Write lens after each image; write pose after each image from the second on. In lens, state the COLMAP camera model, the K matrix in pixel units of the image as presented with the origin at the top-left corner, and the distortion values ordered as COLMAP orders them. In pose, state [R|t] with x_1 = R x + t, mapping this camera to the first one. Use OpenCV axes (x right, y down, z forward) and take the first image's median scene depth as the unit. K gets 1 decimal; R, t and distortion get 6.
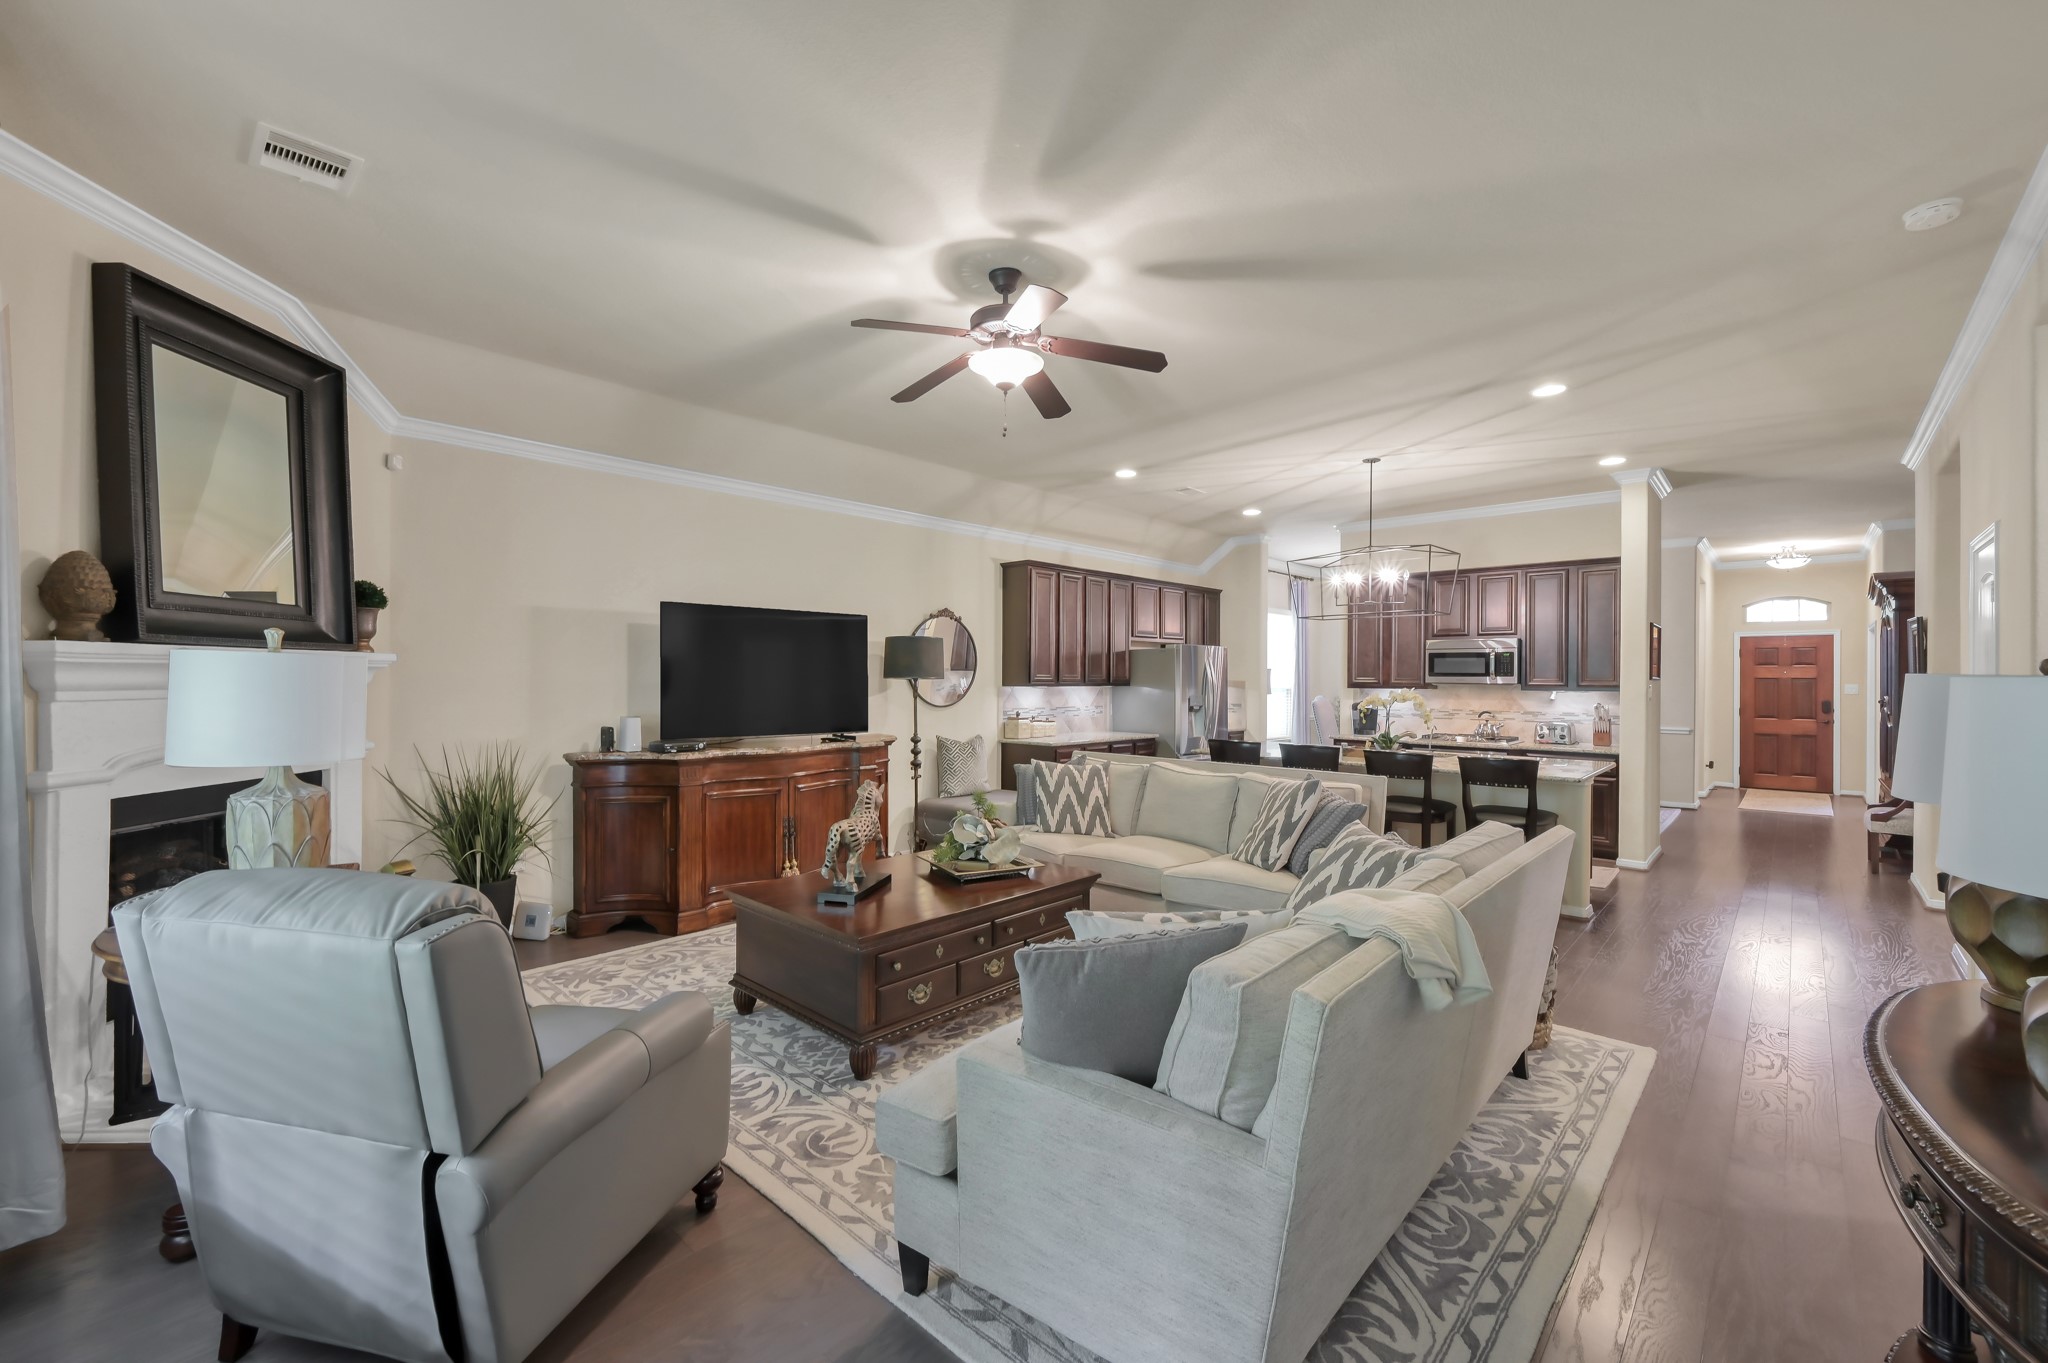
lens RADIAL K [[828.9, 0, 1027.7], [0, 828.9, 682.7], [0, 0, 1]] dist [-0.000685, -0.000038]
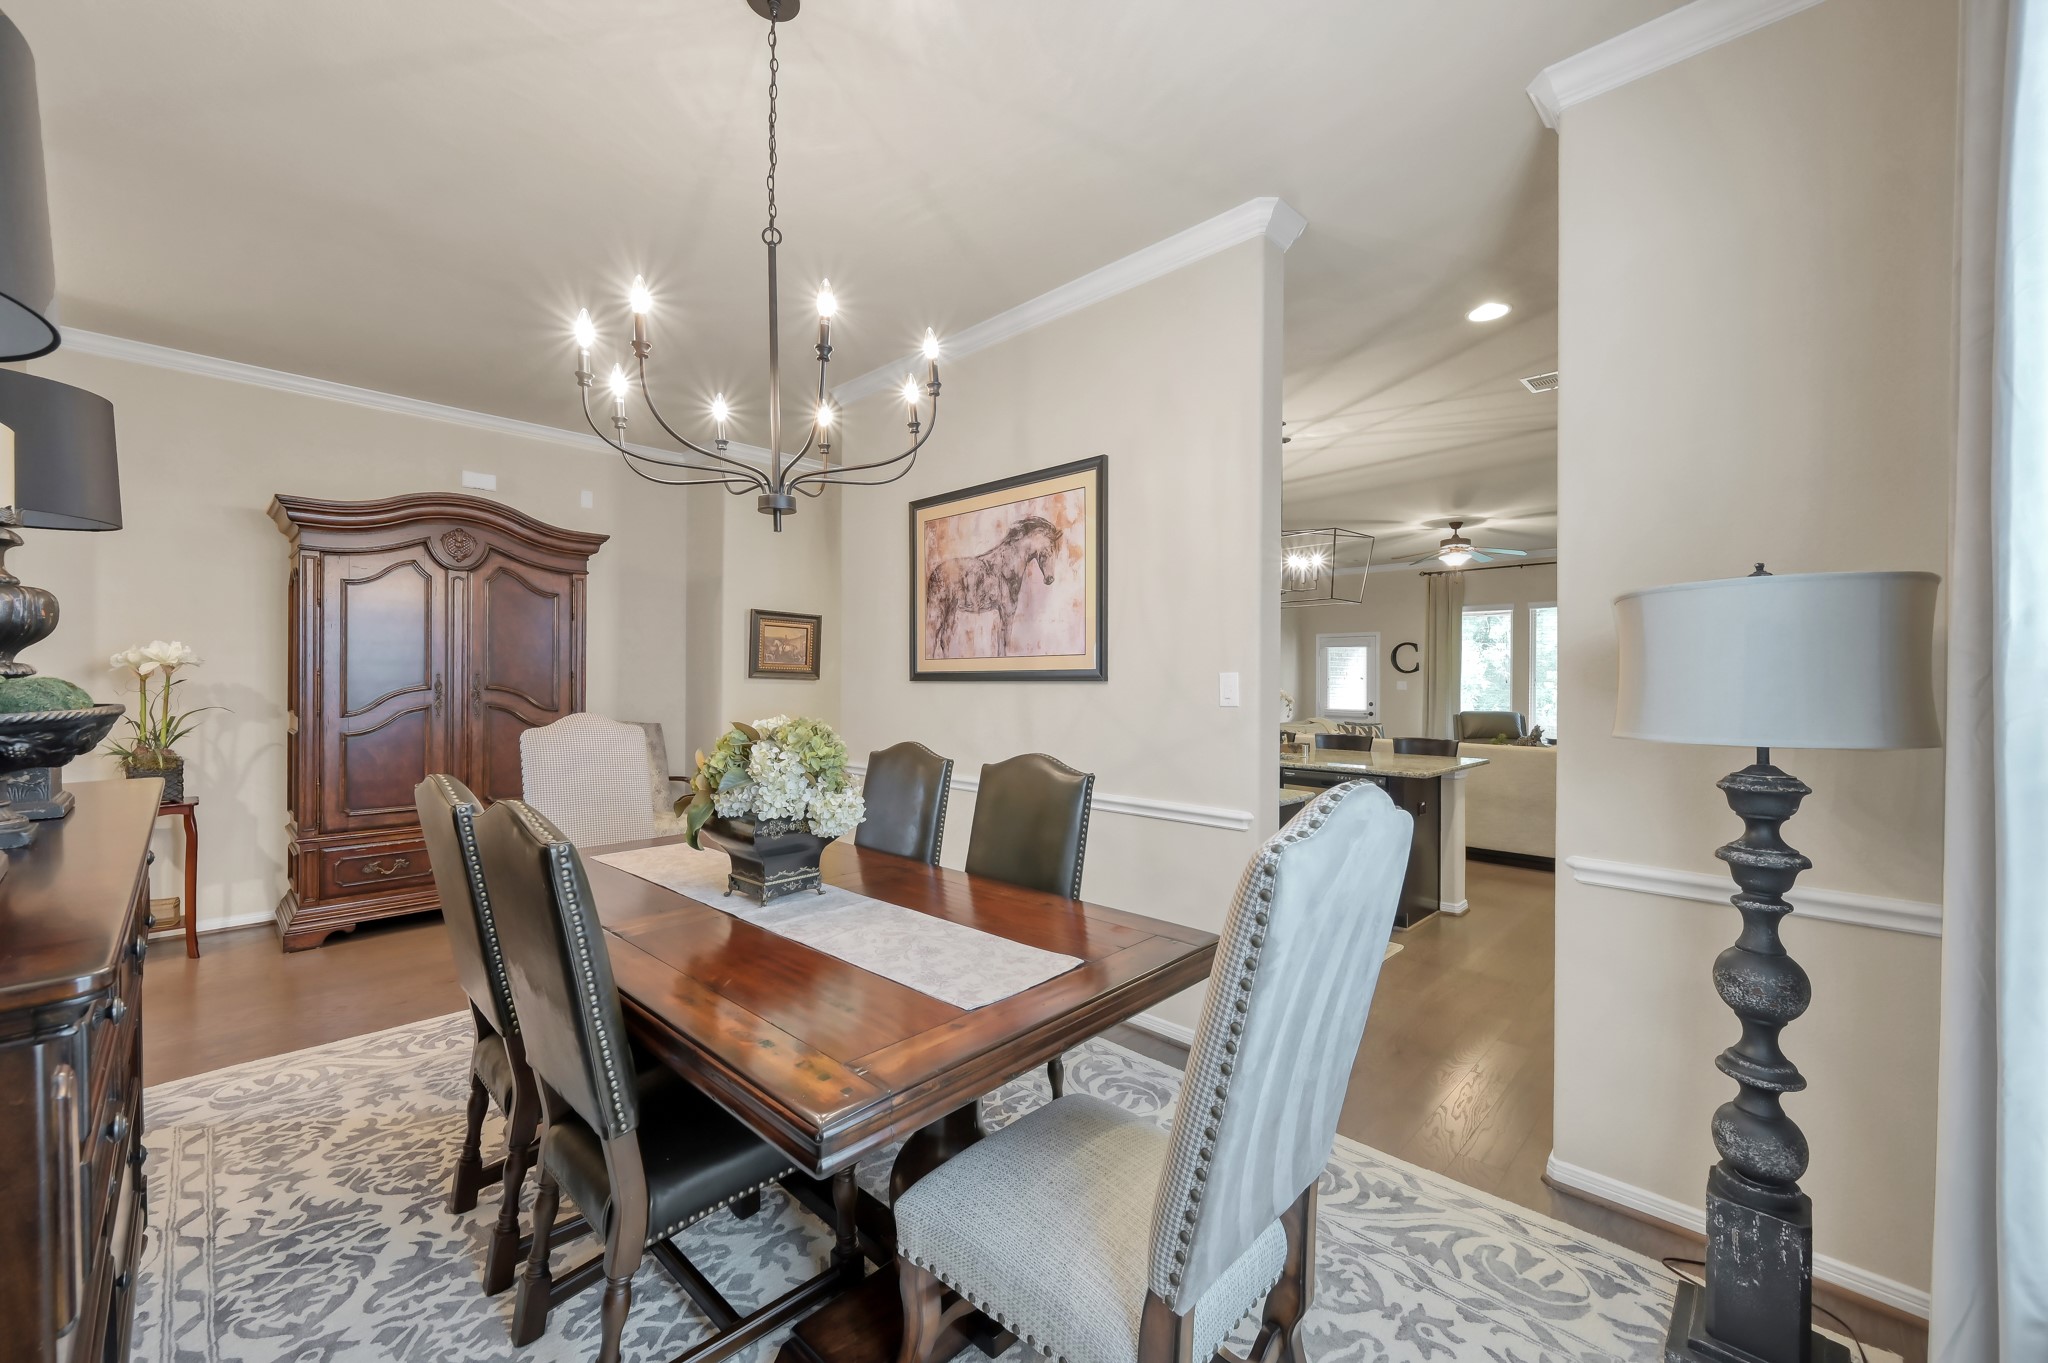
lens RADIAL K [[818.4, 0, 1024.0], [0, 818.4, 681.5], [0, 0, 1]] dist [0.000287, -0.000041]
pose [[-0.999834, -0.012494, 0.013281, 1.428766], [-0.012386, 0.999890, 0.008220, 0.002456], [-0.013382, 0.008054, -0.999878, 3.977247]]
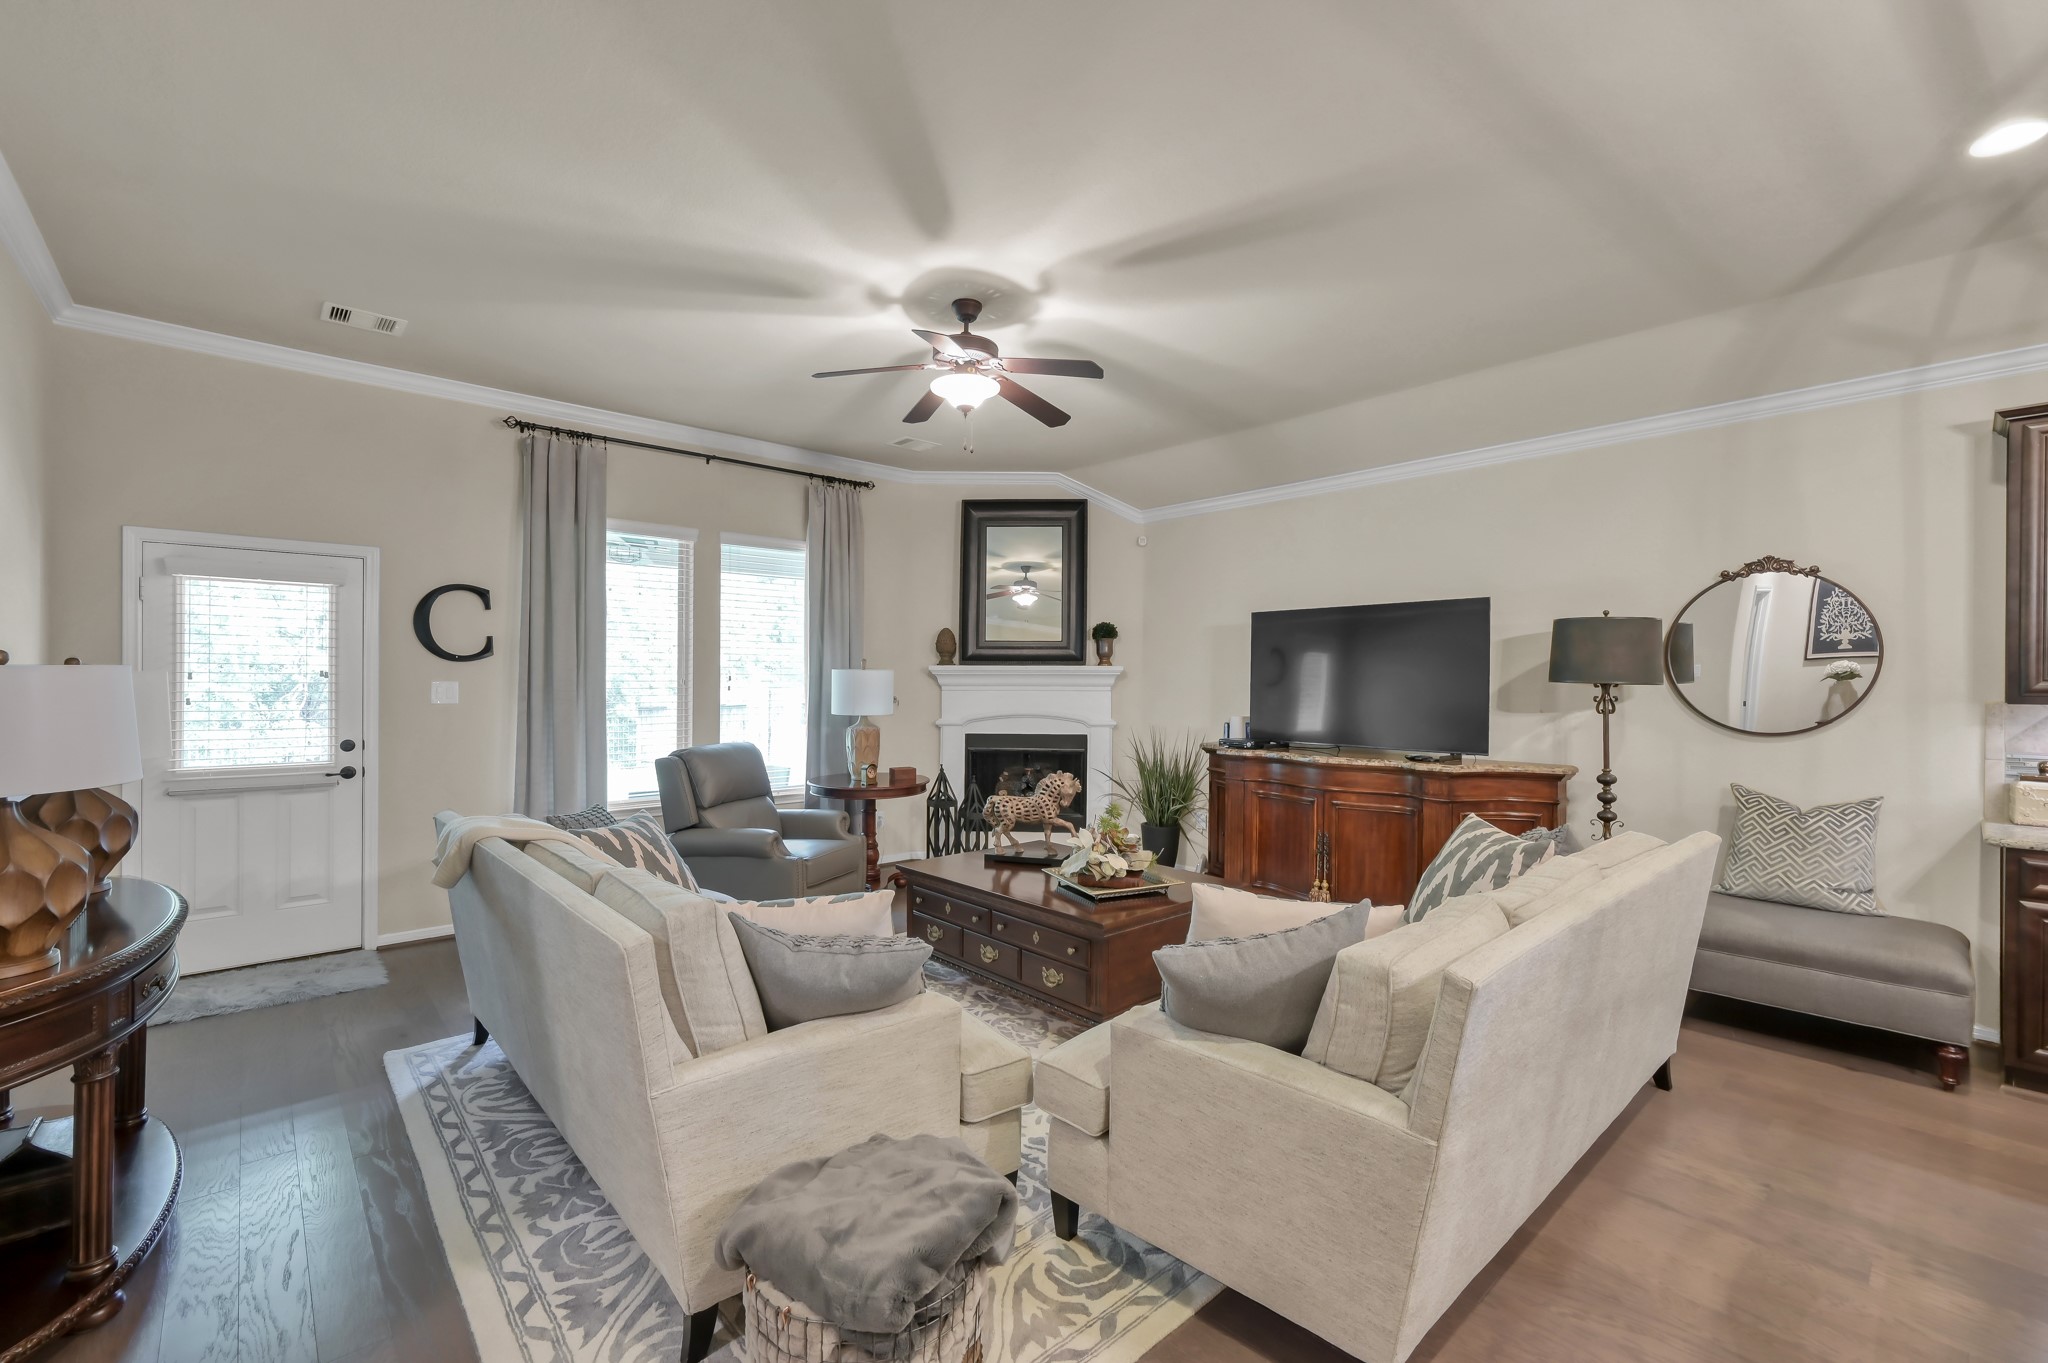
lens RADIAL K [[861.4, 0, 1022.9], [0, 861.4, 678.6], [0, 0, 1]] dist [-0.002626, 0.000377]
pose [[-0.086492, -0.006867, -0.996229, 1.196899], [-0.011922, 0.999912, -0.005857, 0.001248], [0.996181, 0.011371, -0.086566, 1.297214]]
